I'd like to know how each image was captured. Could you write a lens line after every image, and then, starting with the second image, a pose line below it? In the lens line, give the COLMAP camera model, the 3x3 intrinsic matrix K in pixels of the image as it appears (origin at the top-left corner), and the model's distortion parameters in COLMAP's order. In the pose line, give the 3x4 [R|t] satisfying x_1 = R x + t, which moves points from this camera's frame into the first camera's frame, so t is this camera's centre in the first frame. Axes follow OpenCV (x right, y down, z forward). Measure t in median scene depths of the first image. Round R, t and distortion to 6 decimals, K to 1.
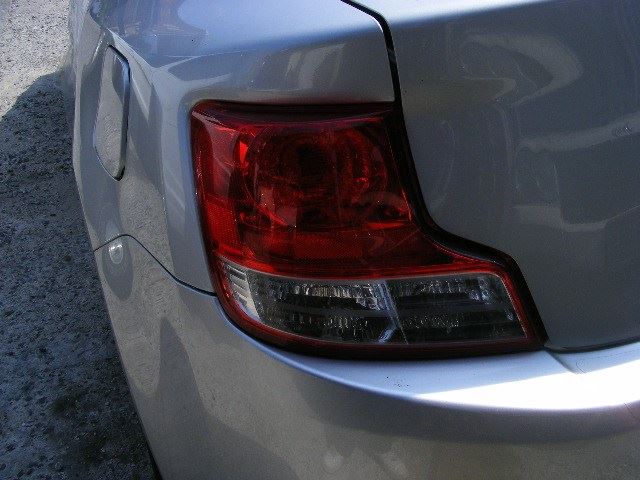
lens RADIAL K [[728.3, 0, 320.0], [0, 728.3, 240.0], [0, 0, 1]] dist [-0.140440, 0.034410]
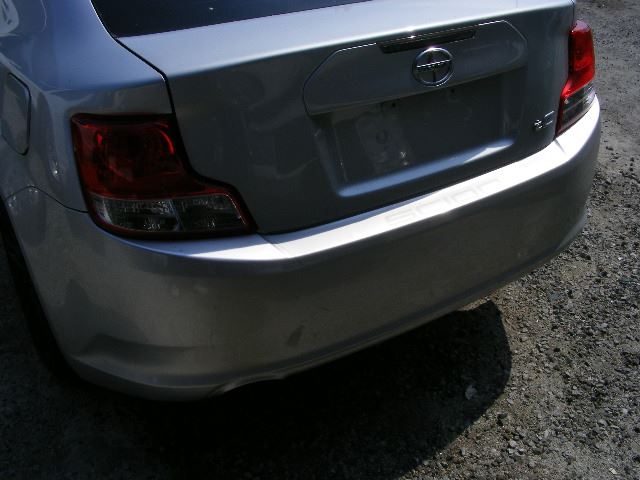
lens RADIAL K [[662.9, 0, 320.3], [0, 662.9, 227.3], [0, 0, 1]] dist [0.001183, 0.011822]
pose [[0.983936, -0.040075, 0.173966, 0.166804], [0.042344, 0.999059, -0.009349, 0.165073], [-0.173428, 0.016565, 0.984707, -0.911073]]
